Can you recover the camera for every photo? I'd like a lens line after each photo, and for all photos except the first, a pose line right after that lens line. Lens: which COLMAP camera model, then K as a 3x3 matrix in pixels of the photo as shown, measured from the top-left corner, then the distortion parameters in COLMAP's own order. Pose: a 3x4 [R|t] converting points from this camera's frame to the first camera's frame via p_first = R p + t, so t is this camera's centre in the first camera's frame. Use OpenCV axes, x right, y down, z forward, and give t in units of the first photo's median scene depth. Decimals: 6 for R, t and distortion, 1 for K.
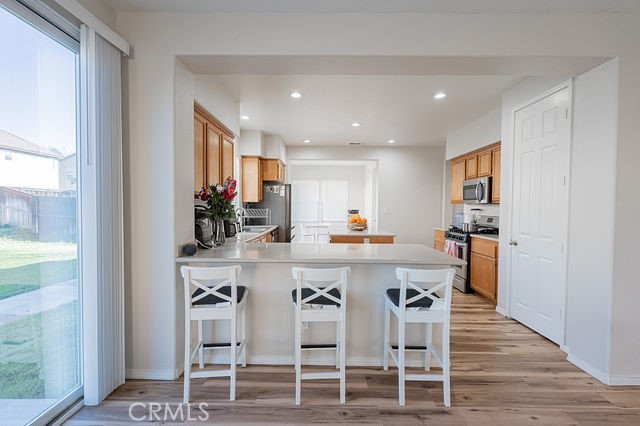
lens RADIAL K [[285.3, 0, 320.0], [0, 285.3, 213.0], [0, 0, 1]] dist [-0.000937, 0.000642]
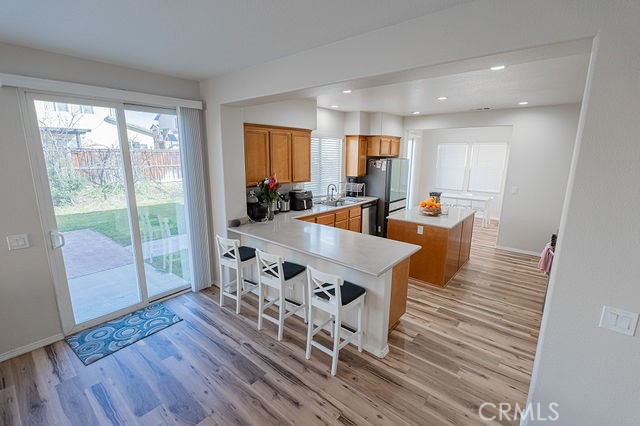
lens RADIAL K [[285.3, 0, 320.0], [0, 285.3, 213.0], [0, 0, 1]] dist [-0.000937, 0.000642]
pose [[0.772546, 0.131311, -0.621233, 0.428891], [-0.020376, 0.983006, 0.182441, -0.110018], [0.634632, -0.128285, 0.762093, 0.025083]]
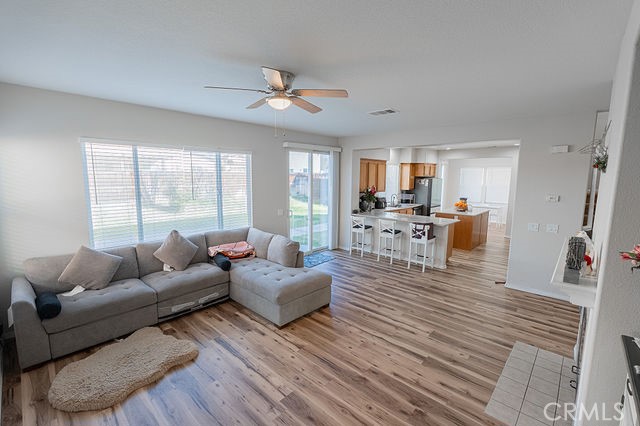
lens RADIAL K [[285.3, 0, 320.0], [0, 285.3, 213.0], [0, 0, 1]] dist [-0.000937, 0.000642]
pose [[0.738231, 0.087114, -0.668899, 0.599835], [-0.020415, 0.994057, 0.106930, -0.080042], [0.674239, -0.065284, 0.735622, -0.691642]]
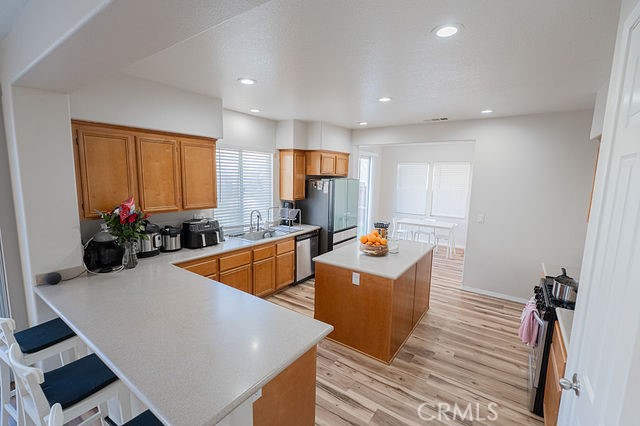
lens RADIAL K [[284.4, 0, 320.0], [0, 284.4, 213.0], [0, 0, 1]] dist [-0.012586, -0.000460]
pose [[0.822768, 0.087280, -0.561636, 0.397309], [-0.029784, 0.993402, 0.110745, -0.110924], [0.567597, -0.074390, 0.819939, 0.335916]]
